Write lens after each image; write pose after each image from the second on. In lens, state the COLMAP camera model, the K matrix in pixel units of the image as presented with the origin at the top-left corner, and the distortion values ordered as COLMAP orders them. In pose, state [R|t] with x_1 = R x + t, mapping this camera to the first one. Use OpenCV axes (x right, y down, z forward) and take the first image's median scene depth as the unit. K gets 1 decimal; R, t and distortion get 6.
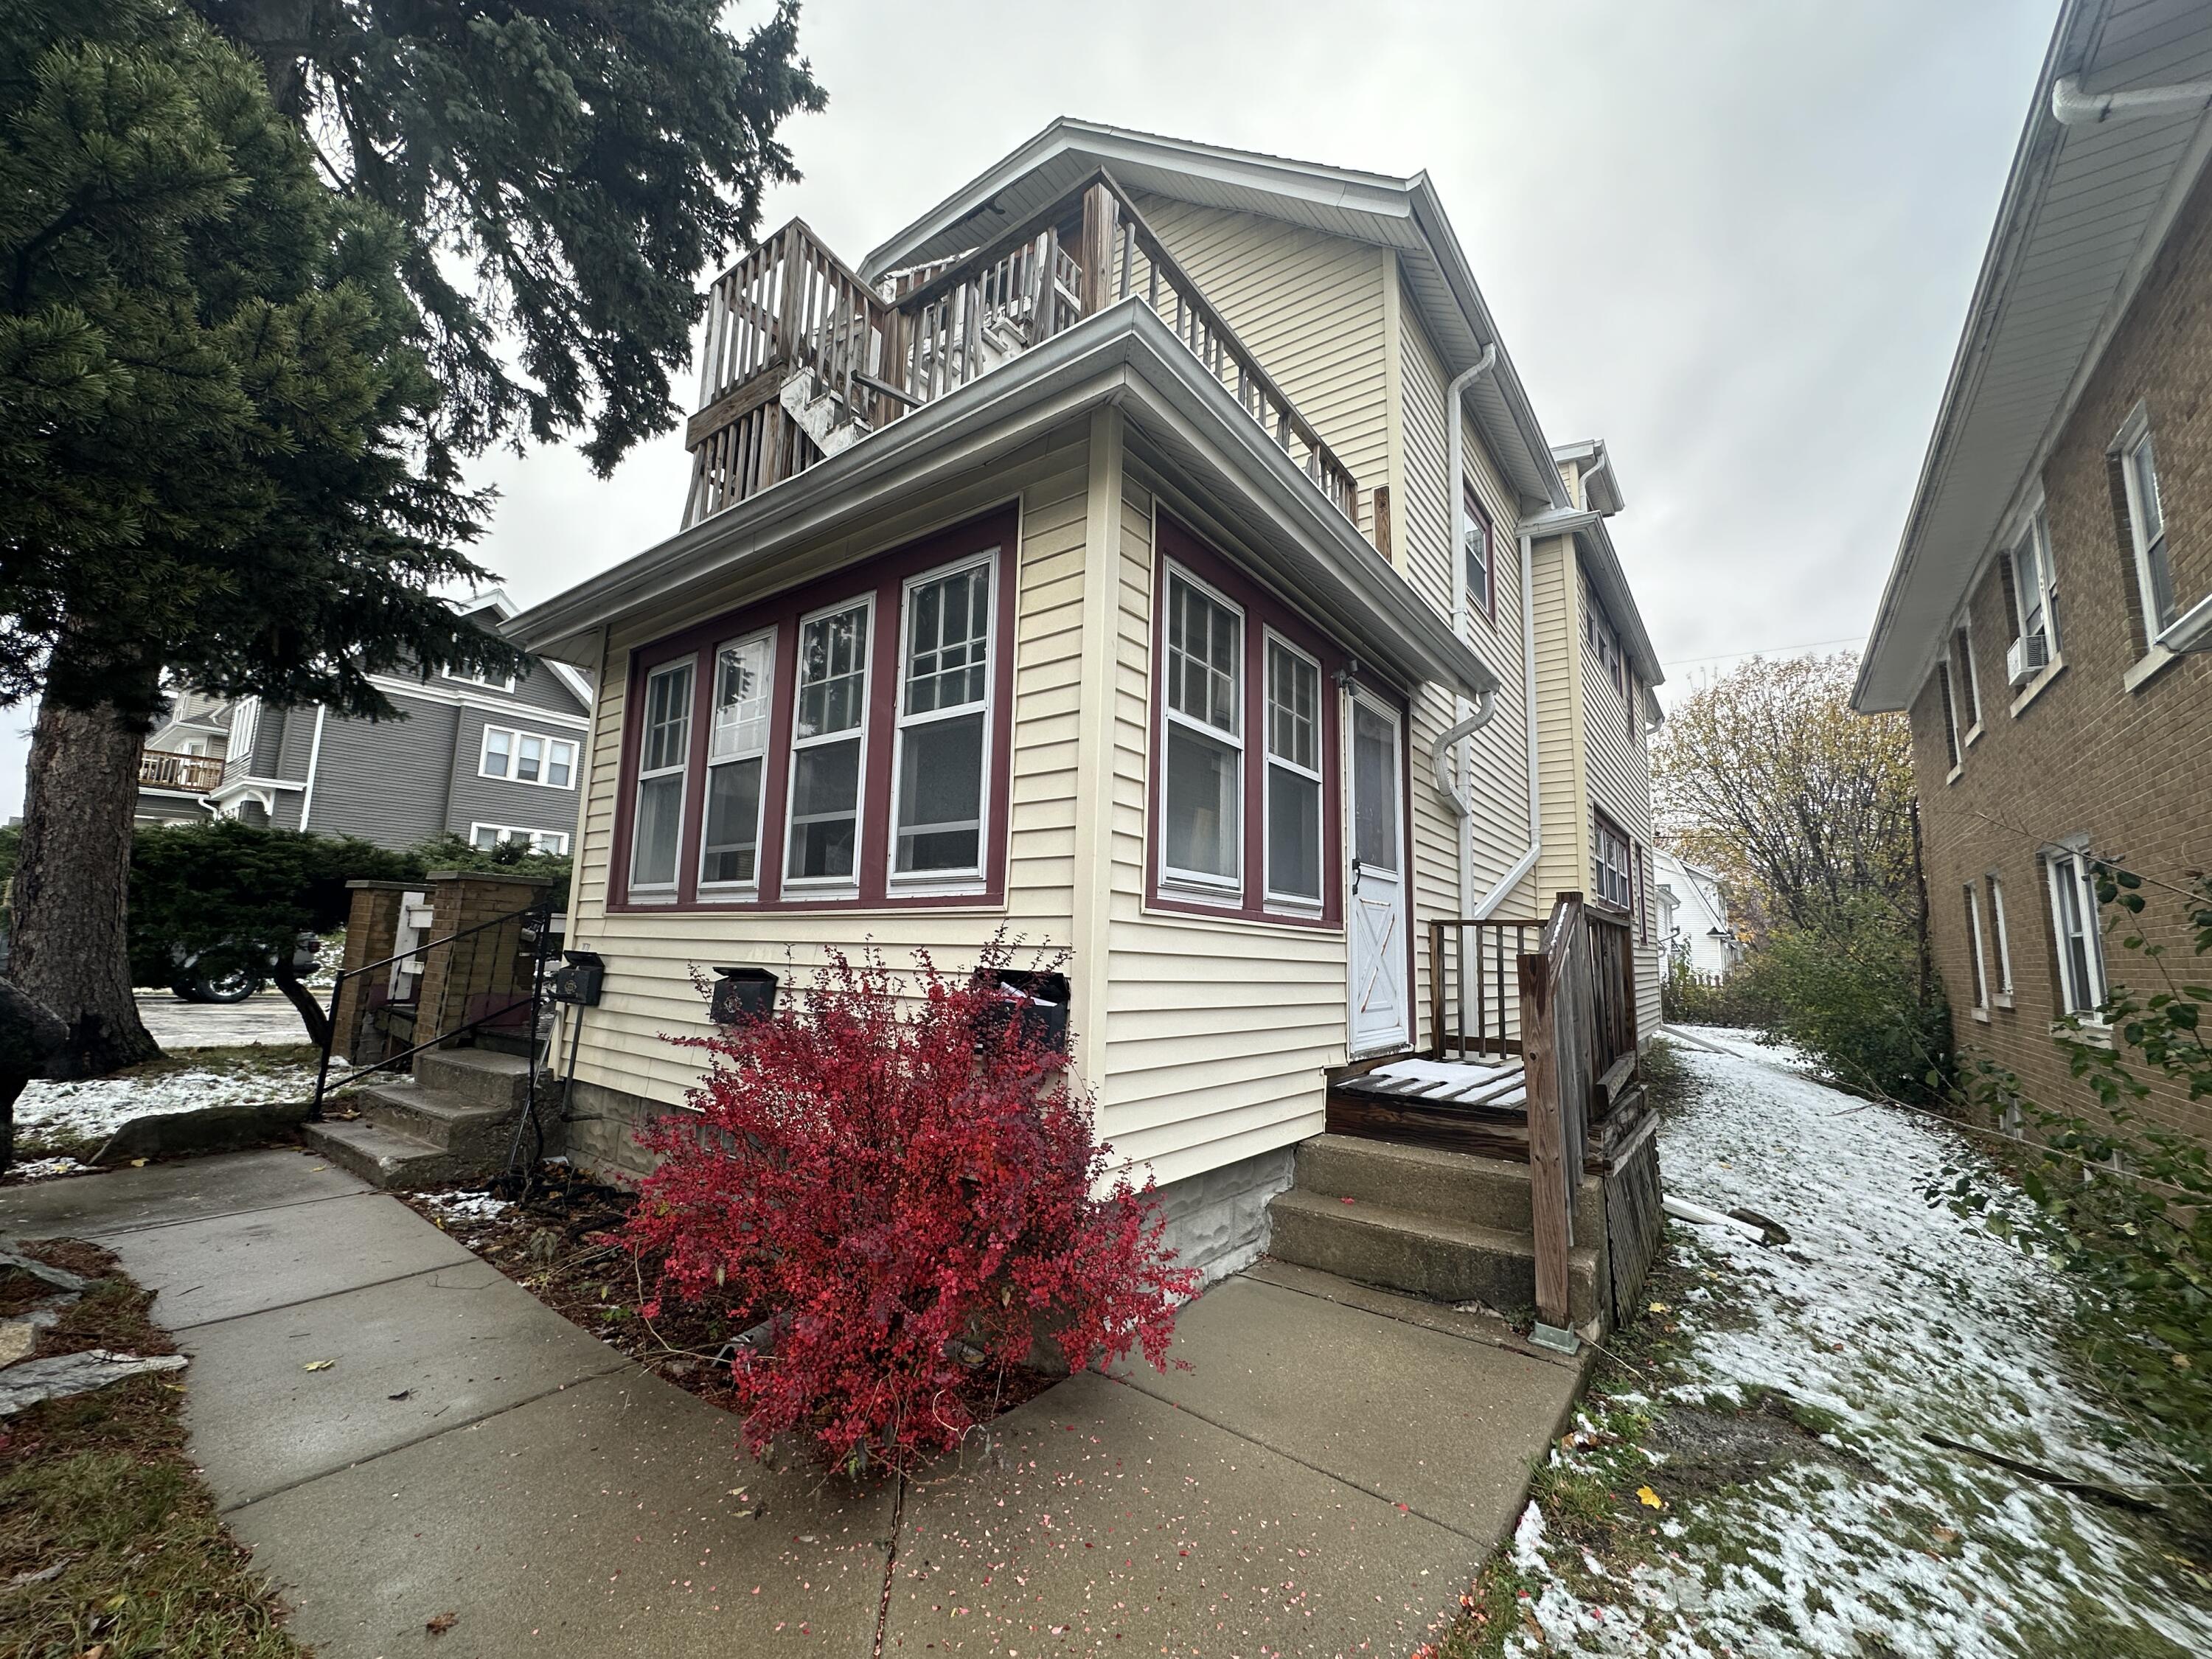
lens RADIAL K [[883.1, 0, 1106.0], [0, 883.1, 829.5], [0, 0, 1]] dist [0.000404, -0.000029]
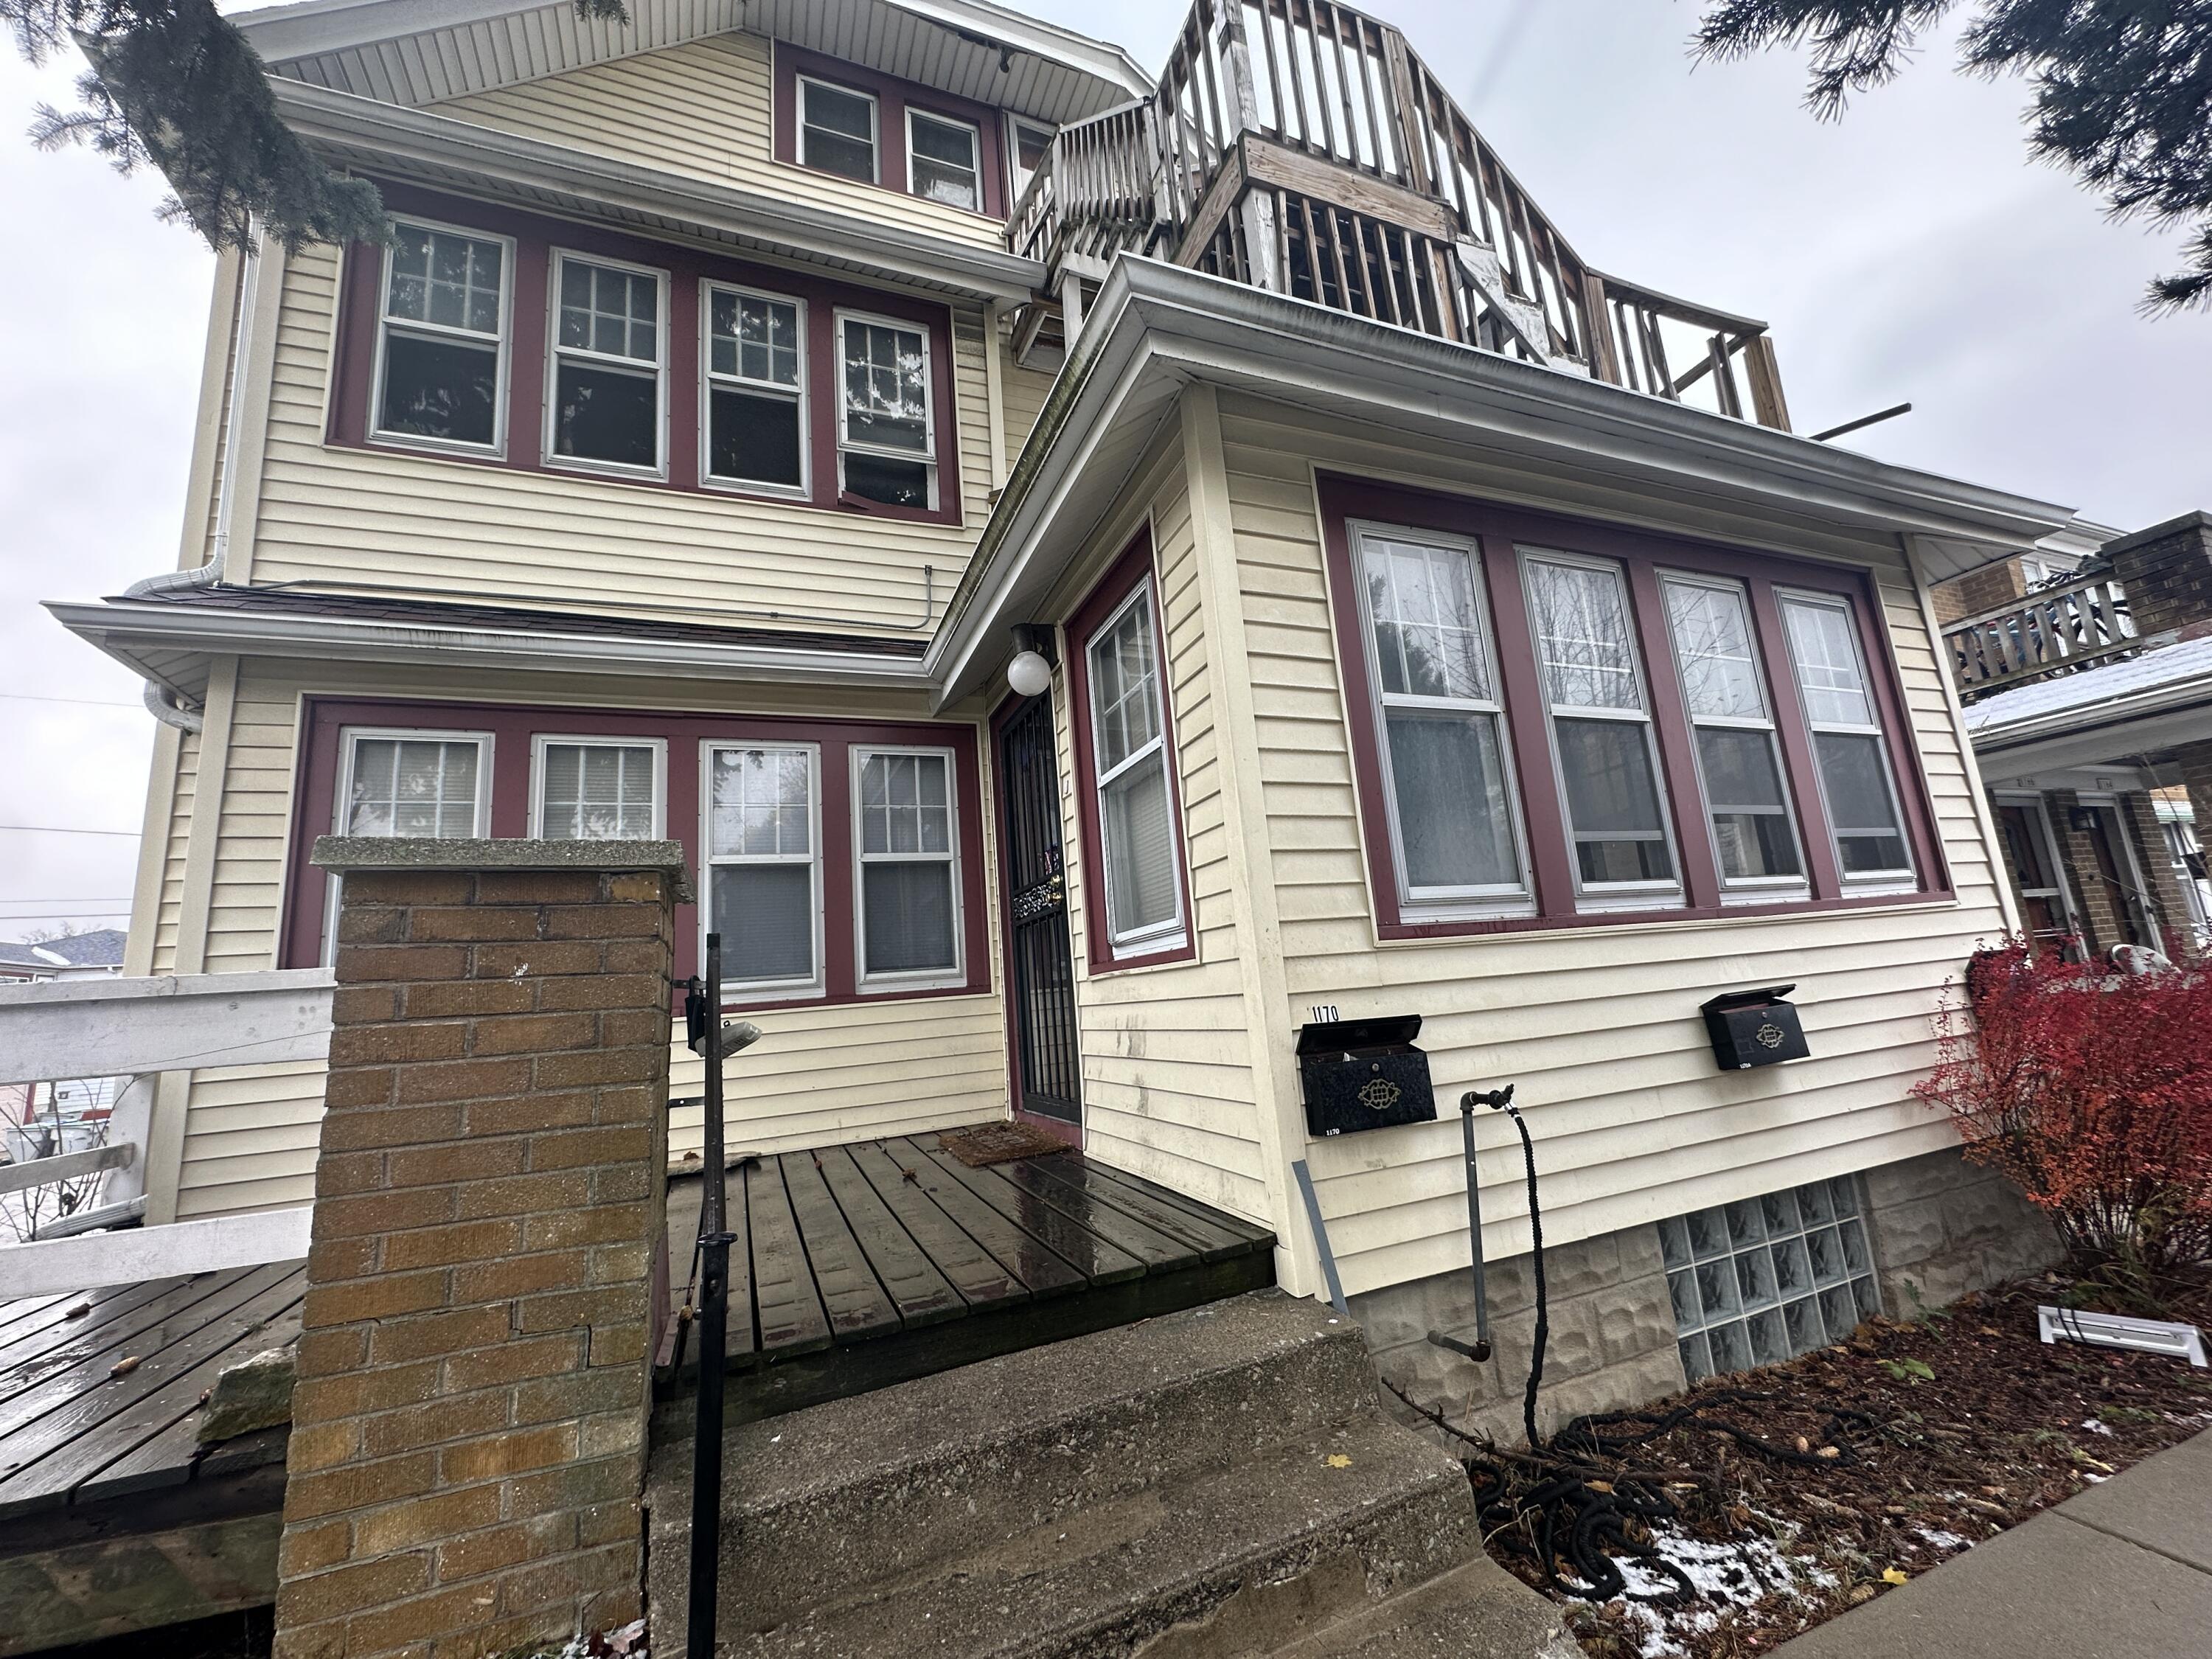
lens RADIAL K [[883.1, 0, 1106.0], [0, 883.1, 829.5], [0, 0, 1]] dist [0.000404, -0.000029]
pose [[0.518617, 0.087137, 0.850555, -1.297832], [-0.022867, 0.995851, -0.088079, 0.090413], [-0.854701, 0.026229, 0.518458, 1.002933]]
